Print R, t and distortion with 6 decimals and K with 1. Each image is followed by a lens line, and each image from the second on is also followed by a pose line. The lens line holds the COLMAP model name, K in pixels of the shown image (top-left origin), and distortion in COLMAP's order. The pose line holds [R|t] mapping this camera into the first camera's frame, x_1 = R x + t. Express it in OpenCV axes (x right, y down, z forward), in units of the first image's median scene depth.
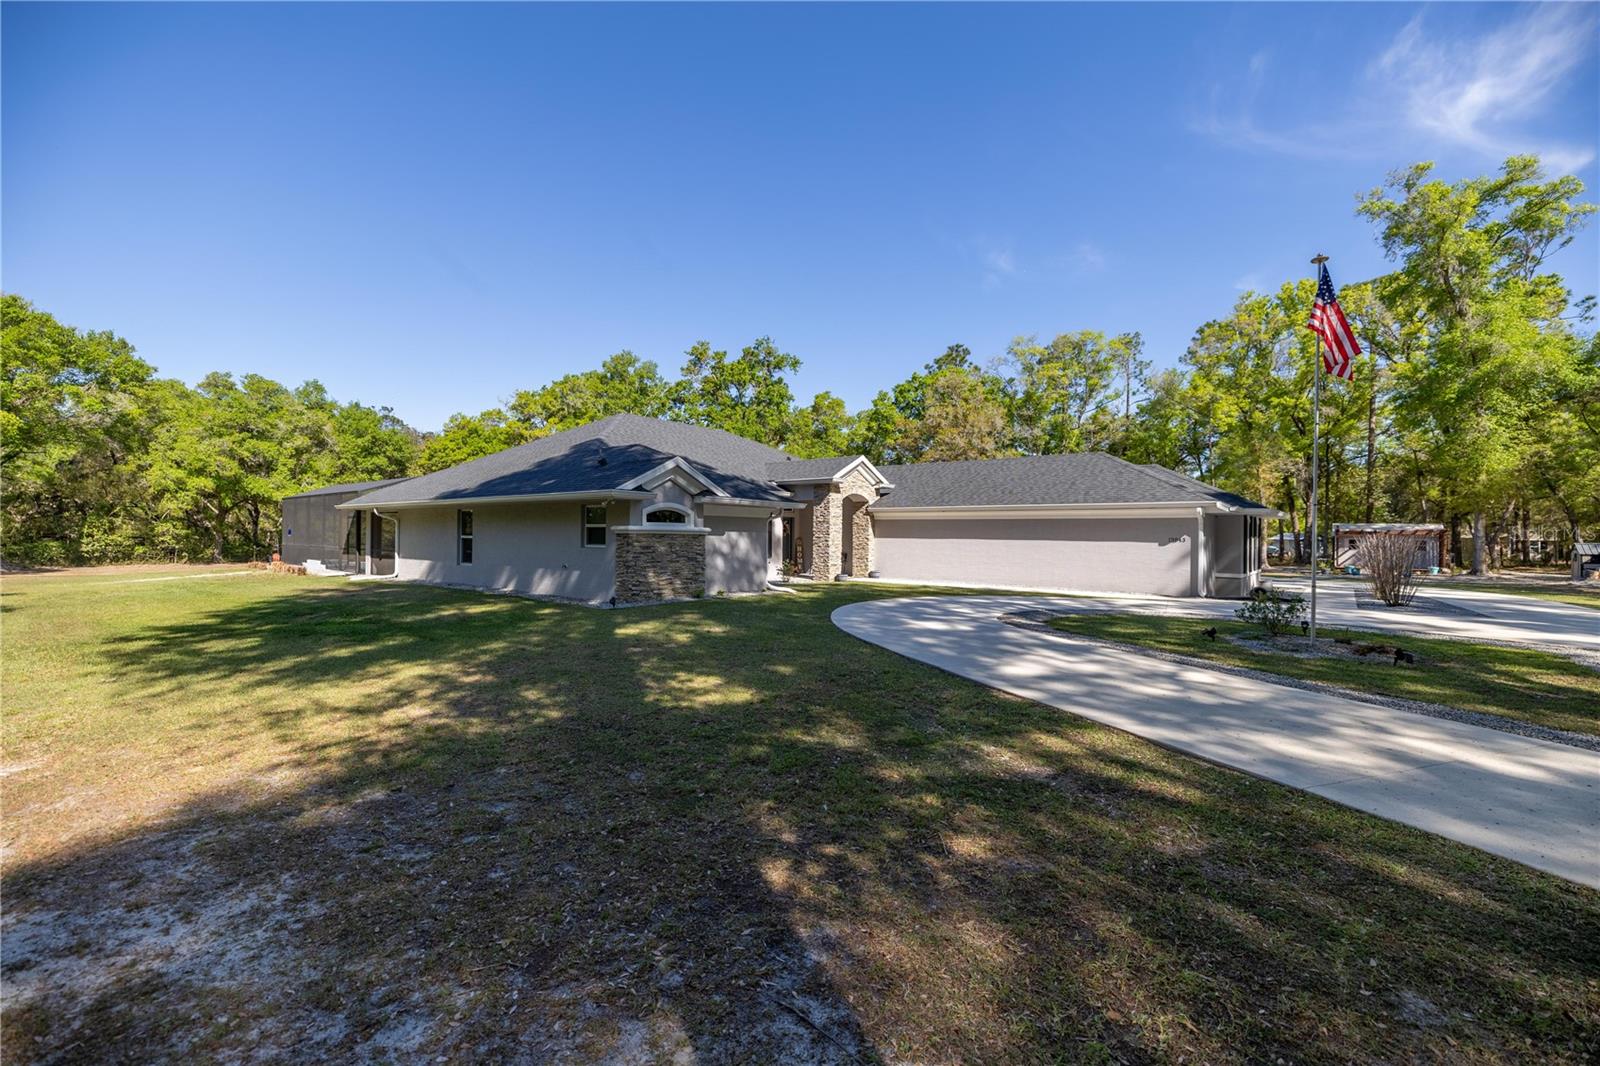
lens RADIAL K [[672.2, 0, 805.4], [0, 672.2, 536.8], [0, 0, 1]] dist [-0.000499, -0.000031]
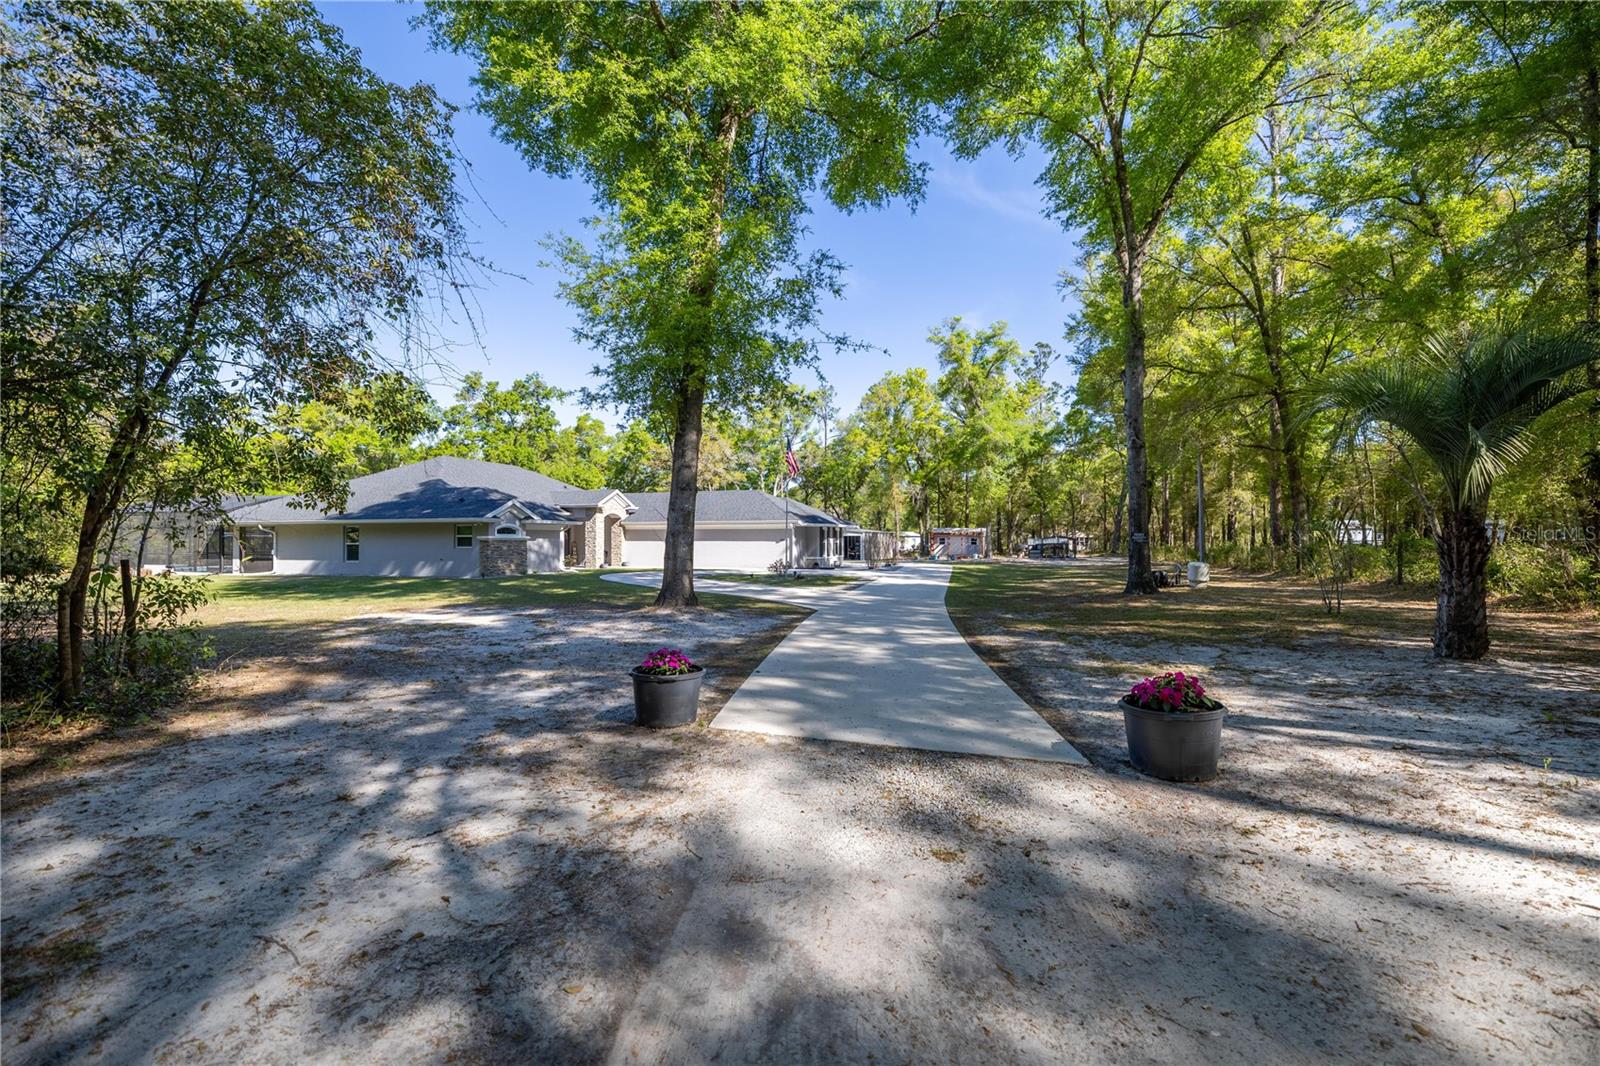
lens RADIAL K [[672.2, 0, 796.7], [0, 672.2, 533.3], [0, 0, 1]] dist [-0.000499, -0.000031]
pose [[0.944528, -0.008825, 0.328311, -0.033474], [0.012091, 0.999896, -0.007910, 0.000690], [-0.328207, 0.011441, 0.944536, -0.587279]]
